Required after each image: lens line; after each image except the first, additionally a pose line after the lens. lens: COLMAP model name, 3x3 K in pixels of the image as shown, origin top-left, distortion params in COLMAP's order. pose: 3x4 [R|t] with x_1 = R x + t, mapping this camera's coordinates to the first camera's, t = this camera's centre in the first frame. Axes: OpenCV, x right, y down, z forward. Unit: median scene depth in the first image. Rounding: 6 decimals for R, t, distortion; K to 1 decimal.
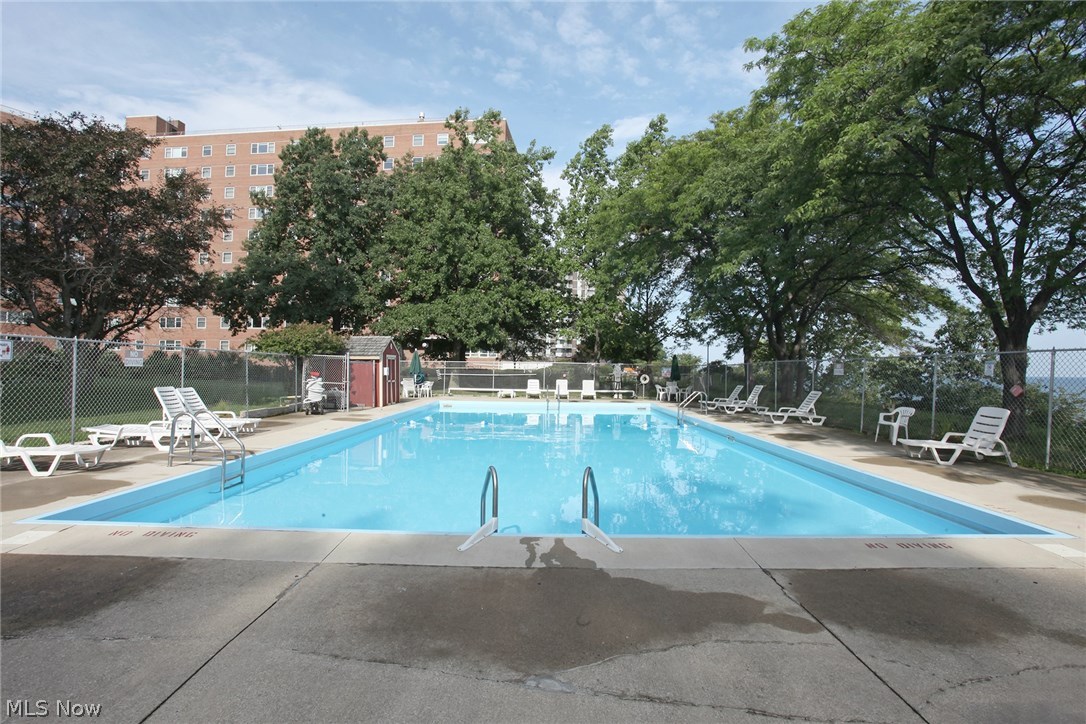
lens RADIAL K [[519.3, 0, 543.0], [0, 519.3, 362.0], [0, 0, 1]] dist [-0.066747, 0.027693]
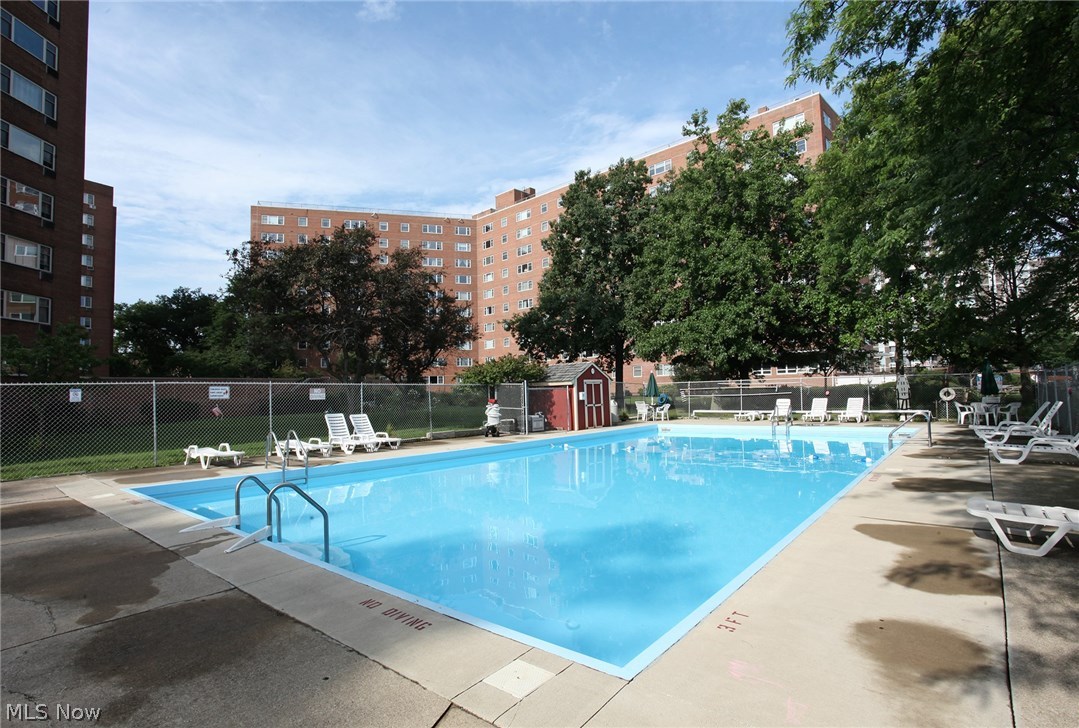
lens RADIAL K [[545.8, 0, 556.3], [0, 545.8, 364.1], [0, 0, 1]] dist [-0.062625, 0.024698]
pose [[0.774140, -0.063532, -0.629819, 0.261578], [0.042400, 0.997920, -0.048548, 0.004120], [0.631593, 0.010879, 0.775223, 0.087888]]
